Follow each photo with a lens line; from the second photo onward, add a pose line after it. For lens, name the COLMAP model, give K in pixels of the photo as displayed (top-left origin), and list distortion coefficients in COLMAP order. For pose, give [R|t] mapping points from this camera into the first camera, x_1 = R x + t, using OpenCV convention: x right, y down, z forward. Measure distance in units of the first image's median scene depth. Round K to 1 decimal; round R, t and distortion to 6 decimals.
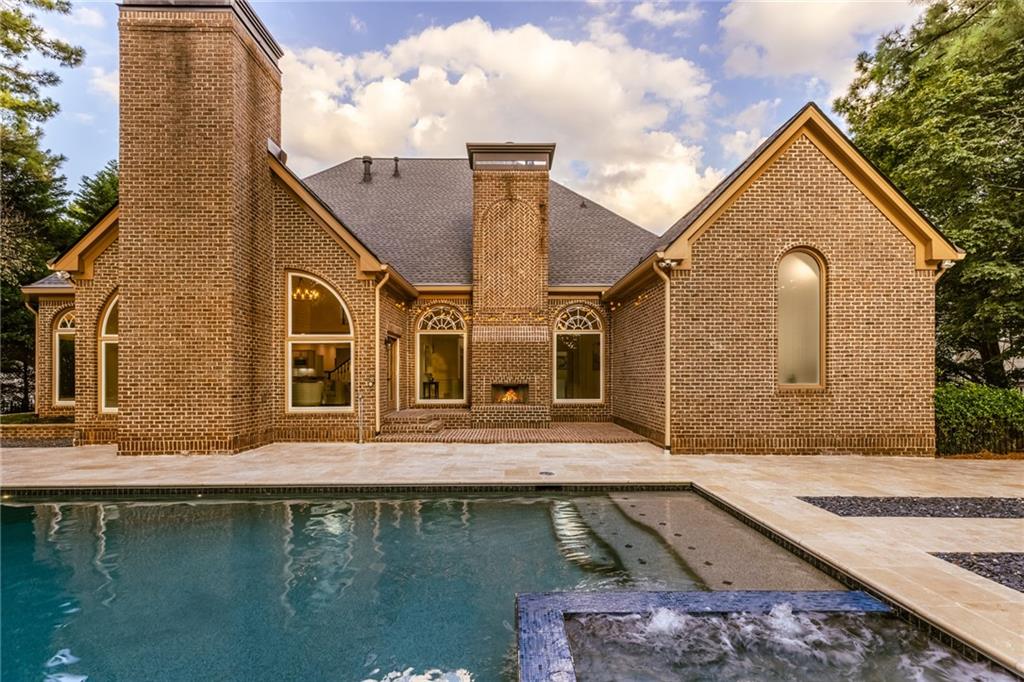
lens RADIAL K [[454.3, 0, 510.7], [0, 454.3, 370.9], [0, 0, 1]] dist [0.003173, 0.000168]
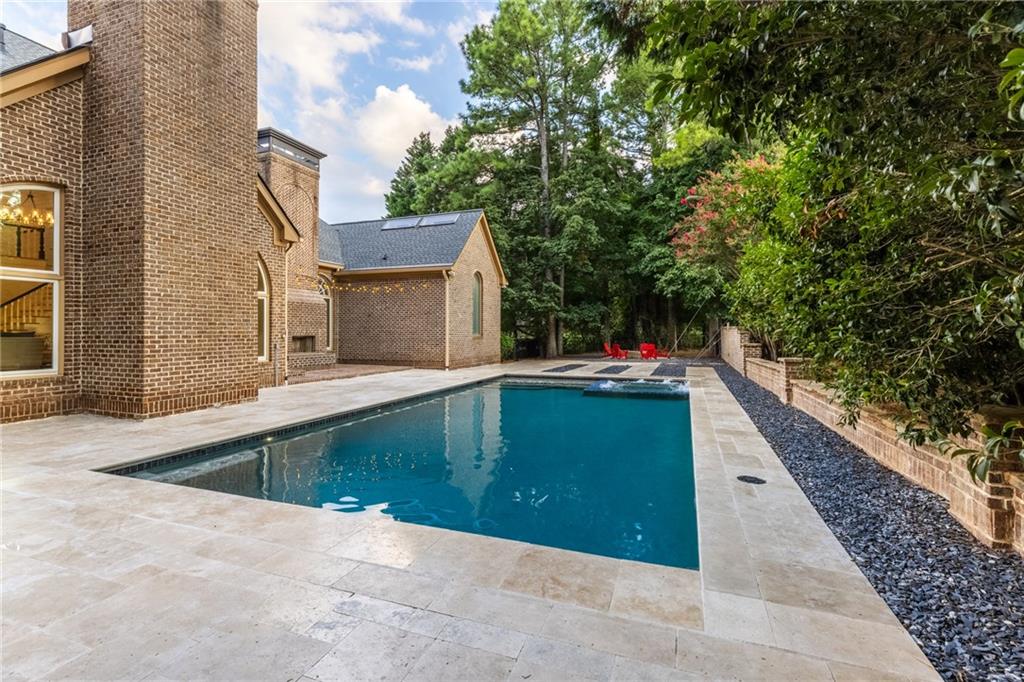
lens RADIAL K [[454.3, 0, 514.6], [0, 454.3, 334.2], [0, 0, 1]] dist [0.003173, 0.000168]
pose [[0.353874, -0.006701, 0.935269, -1.415455], [0.004462, 0.999975, 0.005476, 0.022889], [-0.935283, 0.002235, 0.353895, 0.041436]]
